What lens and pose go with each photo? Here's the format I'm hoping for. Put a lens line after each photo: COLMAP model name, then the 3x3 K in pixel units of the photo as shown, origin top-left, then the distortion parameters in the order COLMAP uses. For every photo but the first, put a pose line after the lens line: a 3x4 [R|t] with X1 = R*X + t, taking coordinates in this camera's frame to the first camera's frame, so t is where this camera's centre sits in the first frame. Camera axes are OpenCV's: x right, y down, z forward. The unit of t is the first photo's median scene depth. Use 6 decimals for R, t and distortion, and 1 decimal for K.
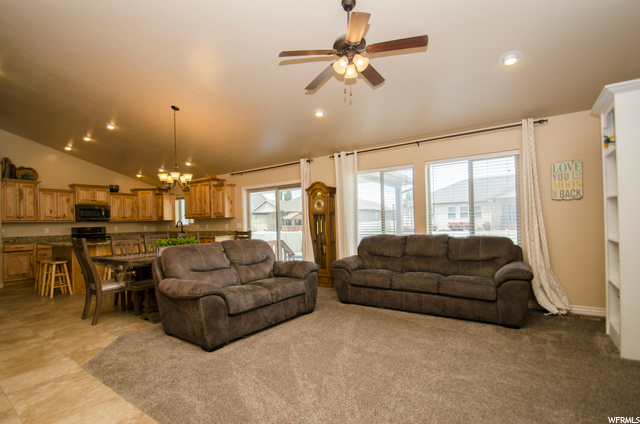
lens RADIAL K [[302.0, 0, 318.7], [0, 302.0, 223.5], [0, 0, 1]] dist [-0.013504, -0.001795]
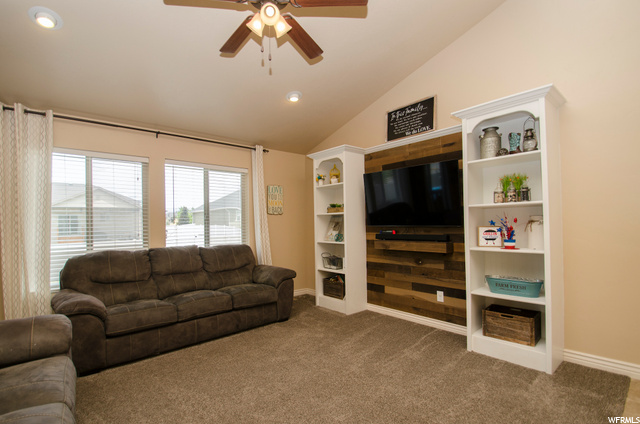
lens RADIAL K [[294.5, 0, 303.3], [0, 294.5, 221.3], [0, 0, 1]] dist [-0.001176, -0.000473]
pose [[0.282904, 0.031187, 0.958641, -0.359563], [0.012773, 0.999260, -0.036277, 0.000384], [-0.959063, 0.022508, 0.282296, 0.470409]]
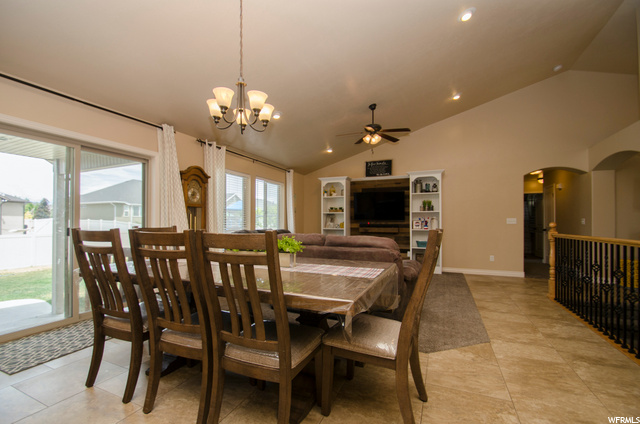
lens RADIAL K [[277.6, 0, 300.9], [0, 277.6, 222.0], [0, 0, 1]] dist [0.000568, -0.010957]
pose [[-0.131690, 0.029642, 0.990848, -1.052217], [0.002300, 0.999559, -0.029597, 0.046187], [-0.991288, -0.001619, -0.131700, 1.114917]]
